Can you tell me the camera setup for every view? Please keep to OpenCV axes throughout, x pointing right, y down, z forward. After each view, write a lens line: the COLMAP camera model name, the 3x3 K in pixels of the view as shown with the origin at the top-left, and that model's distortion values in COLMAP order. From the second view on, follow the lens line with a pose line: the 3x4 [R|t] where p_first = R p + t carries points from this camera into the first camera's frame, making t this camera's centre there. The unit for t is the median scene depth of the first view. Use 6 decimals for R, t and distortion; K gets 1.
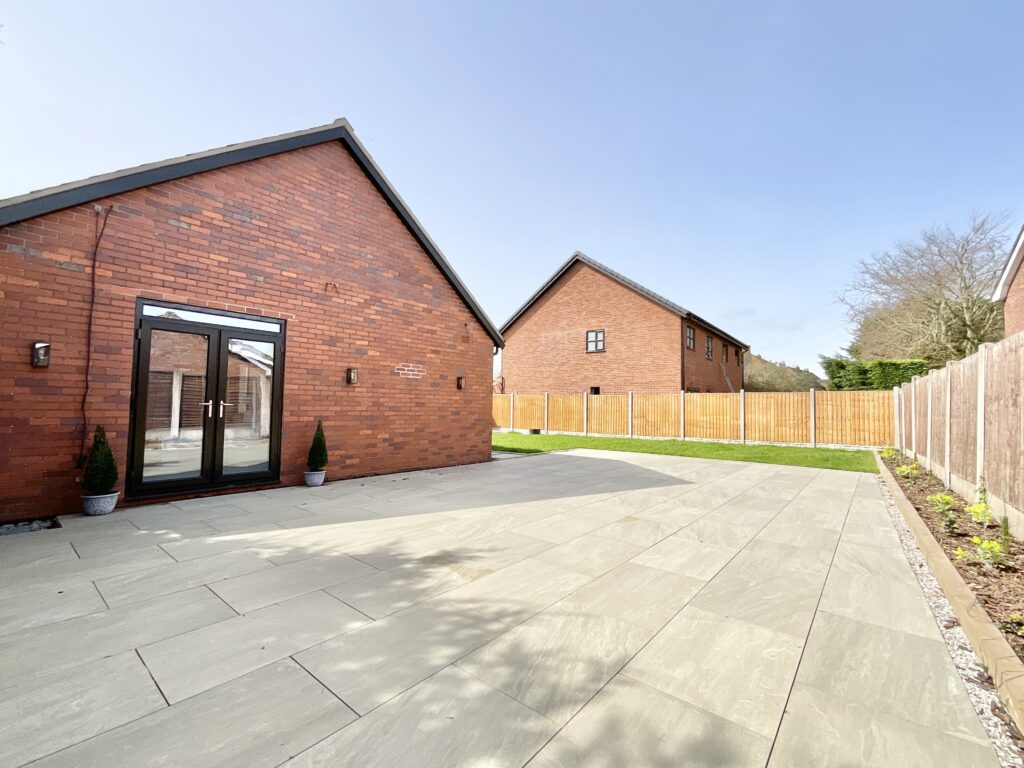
lens RADIAL K [[433.3, 0, 508.6], [0, 433.3, 383.0], [0, 0, 1]] dist [-0.000303, 0.000137]
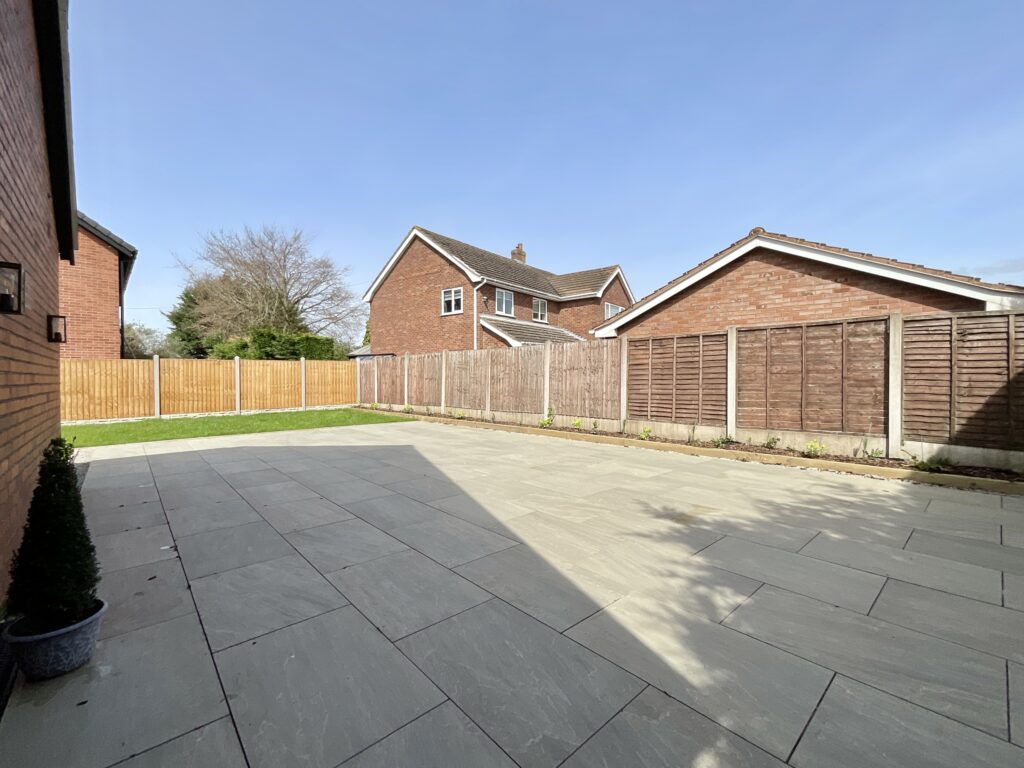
lens RADIAL K [[433.3, 0, 508.6], [0, 433.3, 383.0], [0, 0, 1]] dist [-0.000303, 0.000137]
pose [[0.150515, -0.030209, 0.988146, -1.190252], [-0.045733, 0.998250, 0.037484, 0.044851], [-0.987549, -0.050832, 0.148870, 1.184563]]
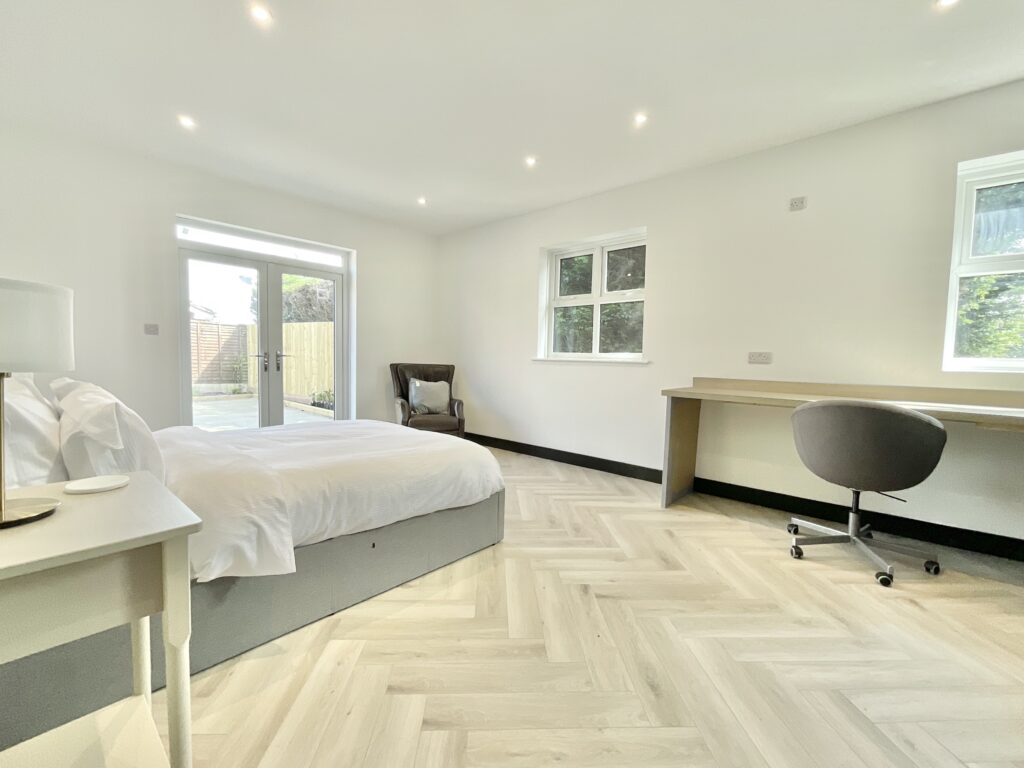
lens RADIAL K [[433.3, 0, 508.6], [0, 433.3, 383.0], [0, 0, 1]] dist [-0.000303, 0.000137]
pose [[-0.998534, -0.040644, 0.035739, -1.489521], [-0.040420, 0.999158, 0.006979, 0.083623], [-0.035992, 0.005524, -0.999337, 2.007621]]
